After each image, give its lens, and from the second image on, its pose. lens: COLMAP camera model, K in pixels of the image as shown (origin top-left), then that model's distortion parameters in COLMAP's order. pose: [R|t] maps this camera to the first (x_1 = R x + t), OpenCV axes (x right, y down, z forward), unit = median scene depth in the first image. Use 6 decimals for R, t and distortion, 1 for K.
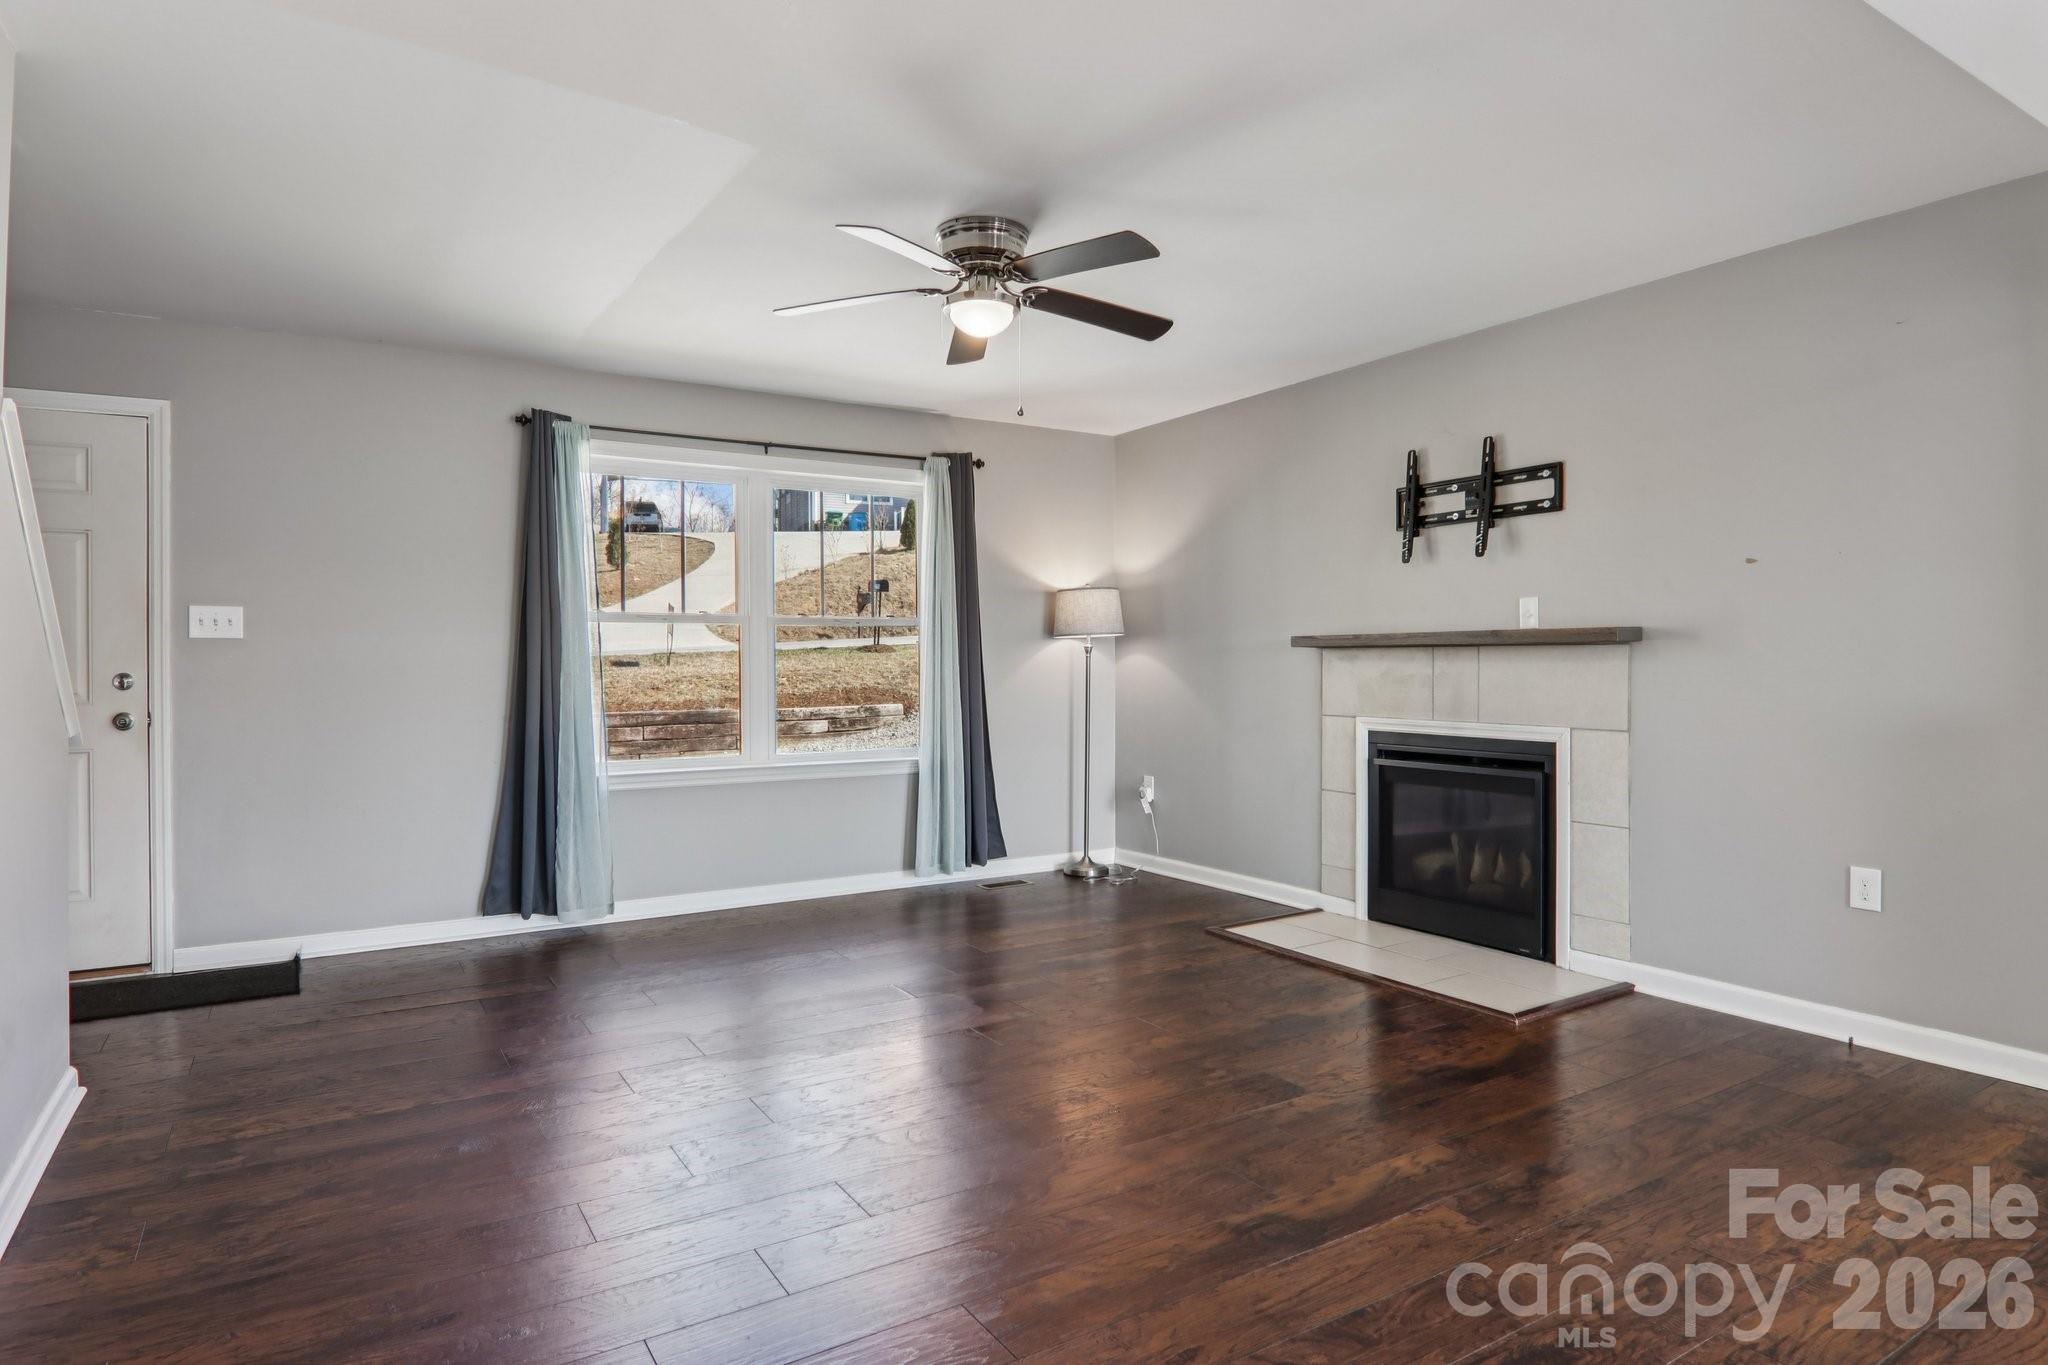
lens RADIAL K [[1155.7, 0, 1023.3], [0, 1155.7, 667.1], [0, 0, 1]] dist [-0.002325, -0.001353]
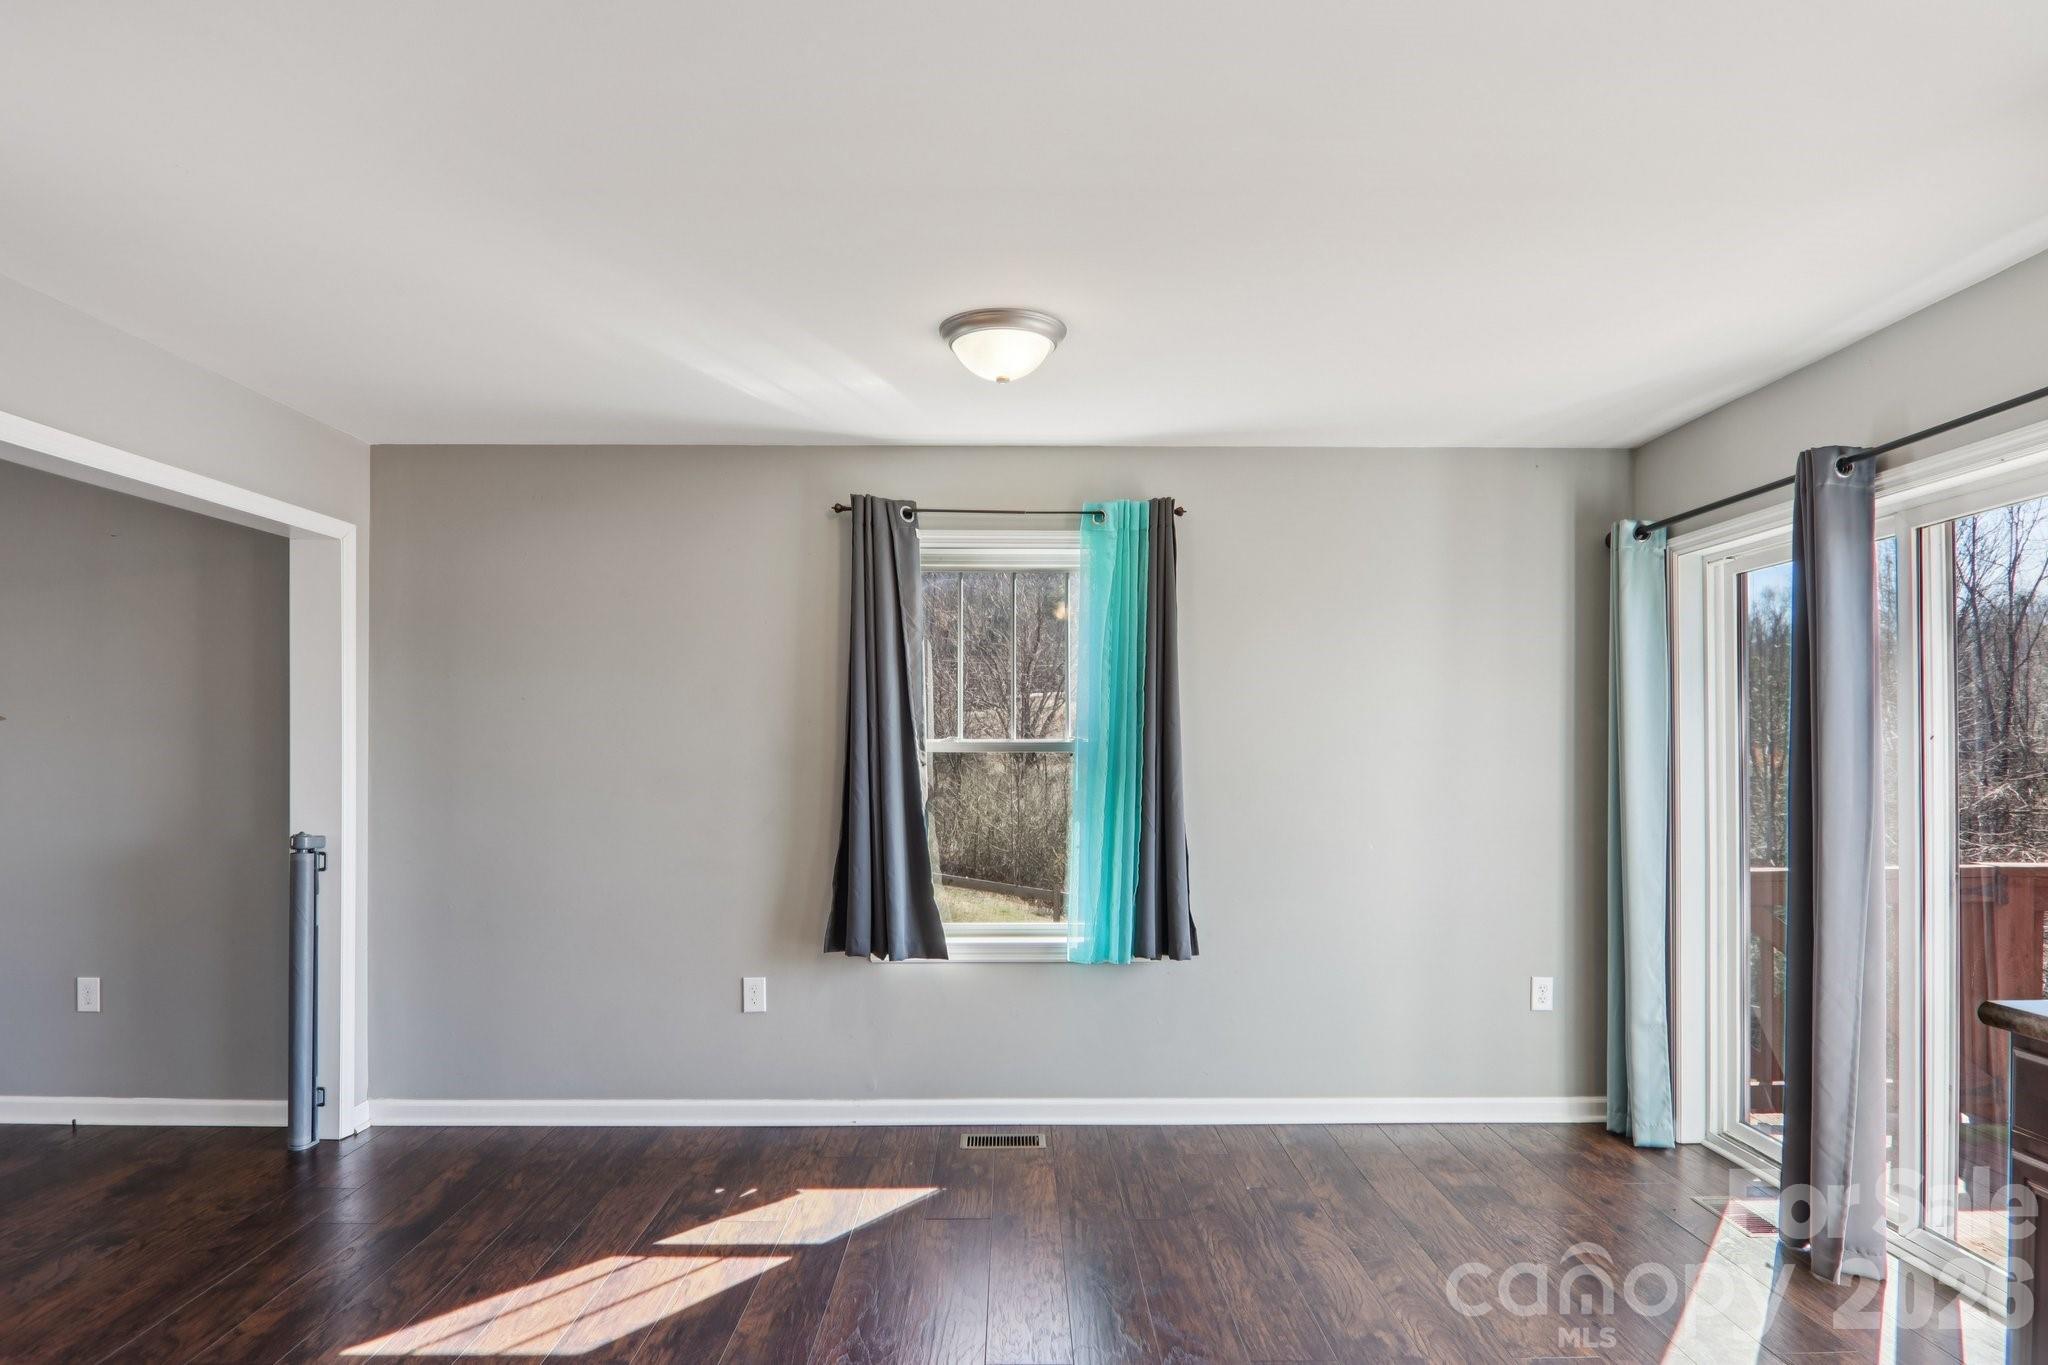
lens RADIAL K [[1141.6, 0, 1024.3], [0, 1141.6, 729.0], [0, 0, 1]] dist [0.008107, -0.022337]
pose [[0.522249, 0.009291, 0.852742, 0.166959], [0.001210, 0.999932, -0.011636, -0.053997], [-0.852792, 0.007109, 0.522202, -0.349097]]
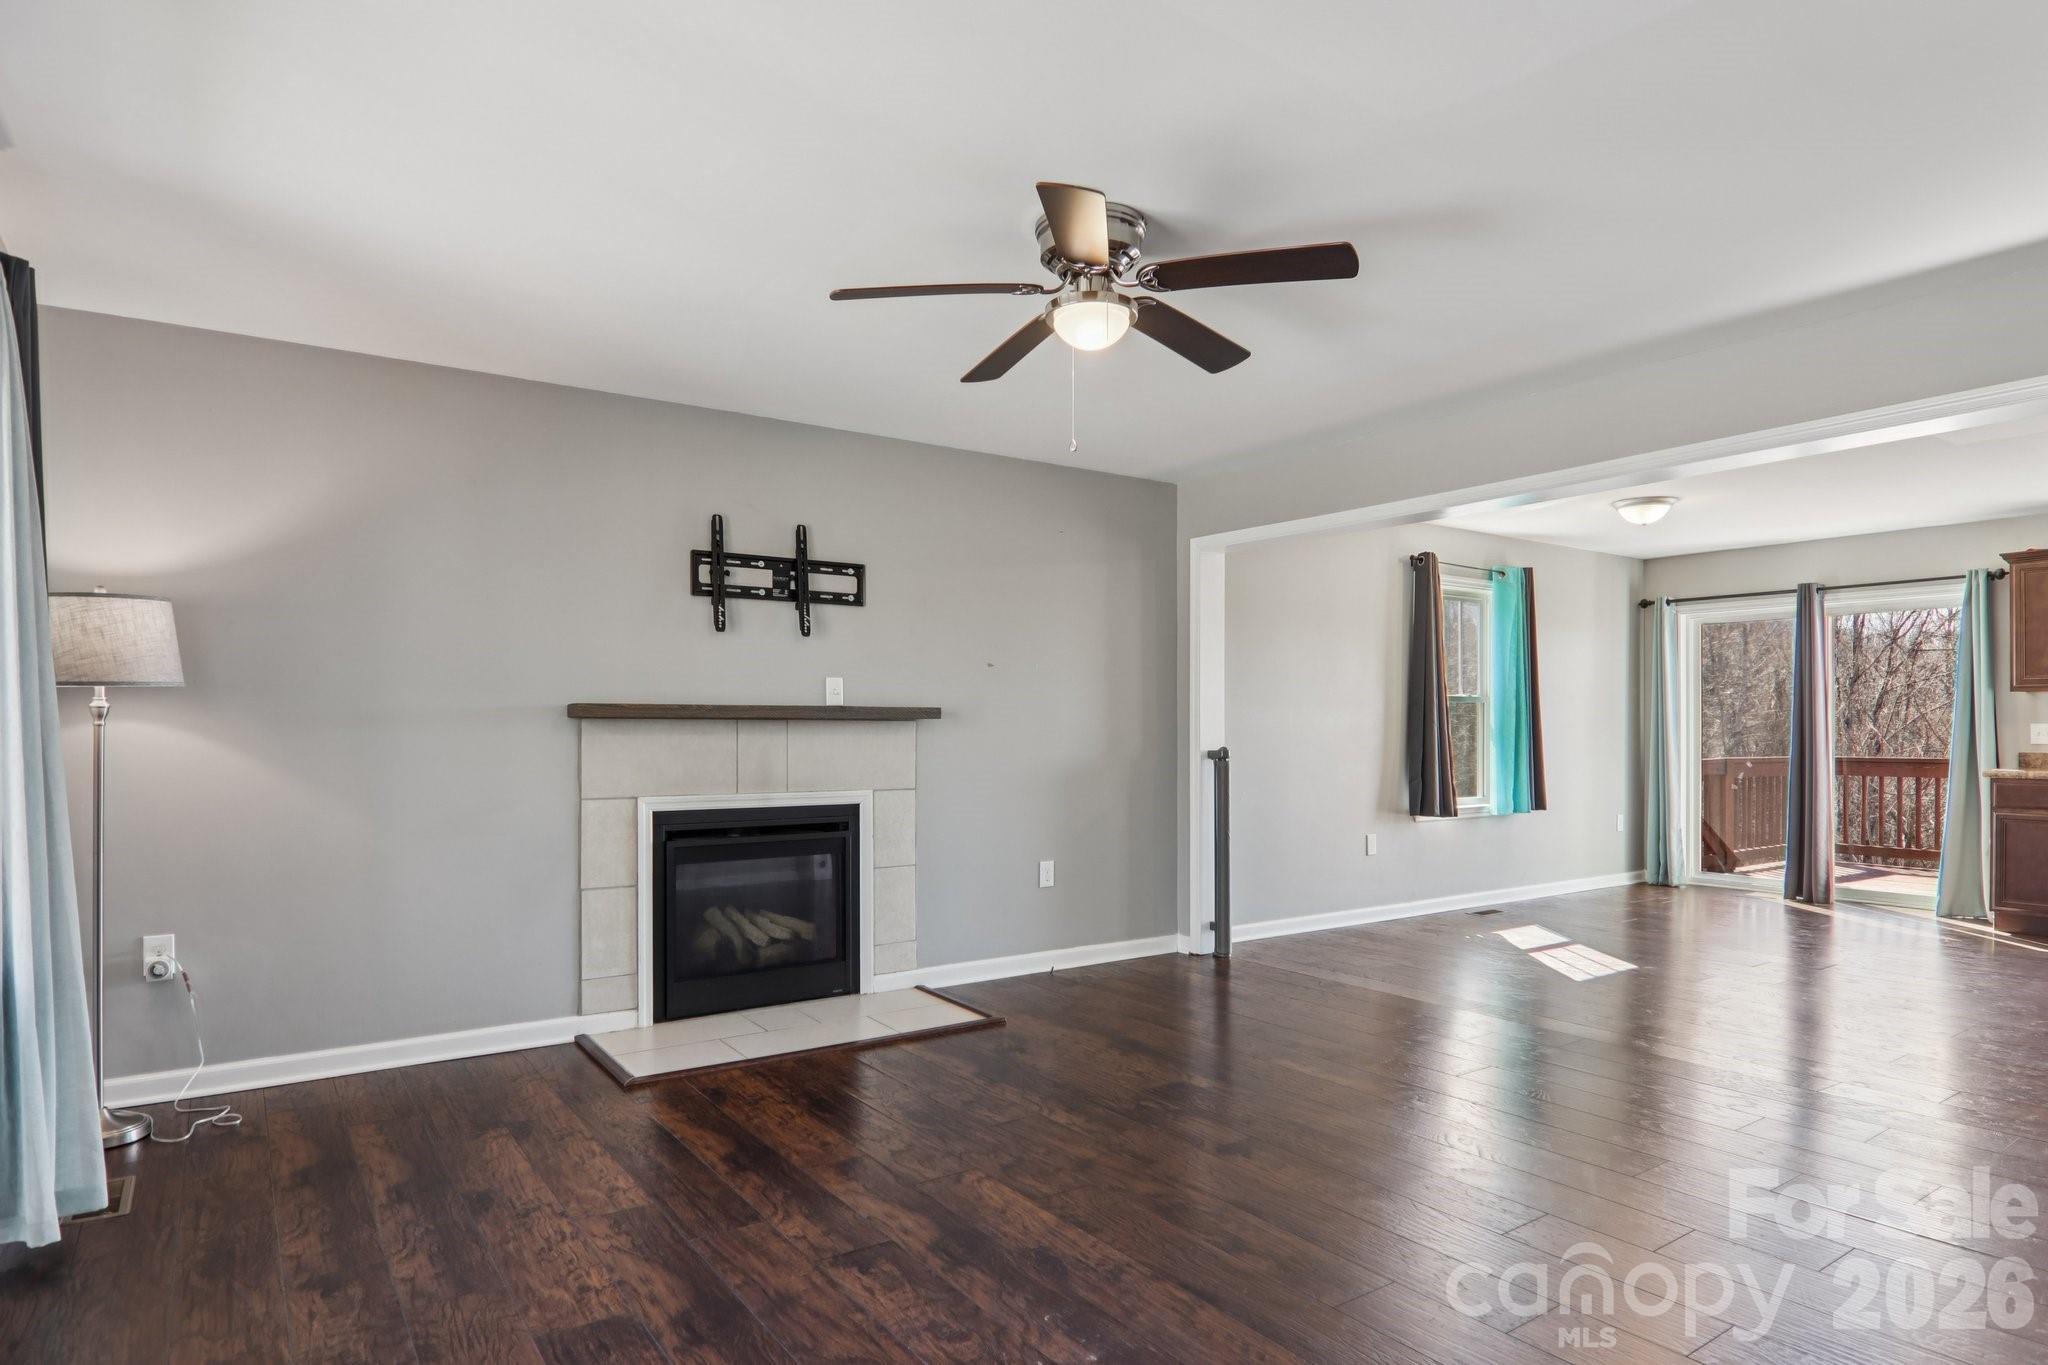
lens RADIAL K [[1141.6, 0, 1024.3], [0, 1141.6, 729.0], [0, 0, 1]] dist [0.008107, -0.022337]
pose [[-0.048115, 0.005532, 0.998826, -0.655165], [0.005428, 0.999971, -0.005277, -0.002954], [-0.998827, 0.005168, -0.048144, 0.828854]]
